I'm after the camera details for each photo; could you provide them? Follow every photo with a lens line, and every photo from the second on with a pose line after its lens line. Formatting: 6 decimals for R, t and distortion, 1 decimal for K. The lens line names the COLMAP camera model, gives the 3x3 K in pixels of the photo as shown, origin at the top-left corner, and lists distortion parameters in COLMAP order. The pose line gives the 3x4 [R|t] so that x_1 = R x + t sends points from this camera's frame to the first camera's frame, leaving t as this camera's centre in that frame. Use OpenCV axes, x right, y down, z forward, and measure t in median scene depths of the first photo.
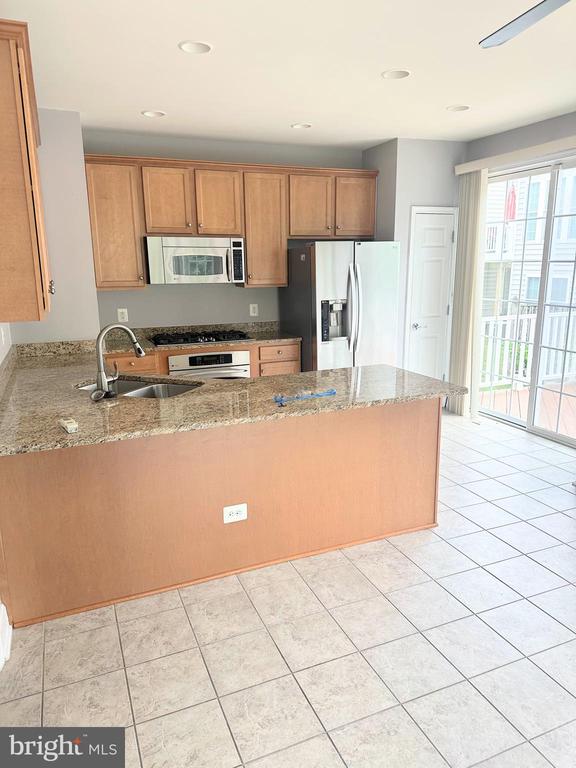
lens RADIAL K [[546.0, 0, 289.6], [0, 546.0, 383.0], [0, 0, 1]] dist [0.041564, -0.026039]
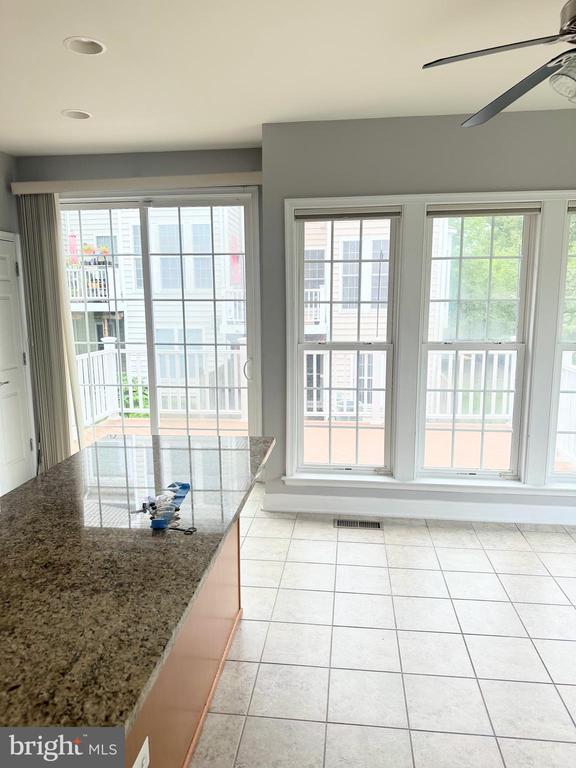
lens RADIAL K [[546.0, 0, 285.9], [0, 546.0, 388.2], [0, 0, 1]] dist [0.041564, -0.026039]
pose [[0.513167, -0.140390, 0.846729, -0.246571], [0.188337, 0.980906, 0.048494, -0.068636], [-0.837370, 0.134585, 0.529810, 0.305005]]
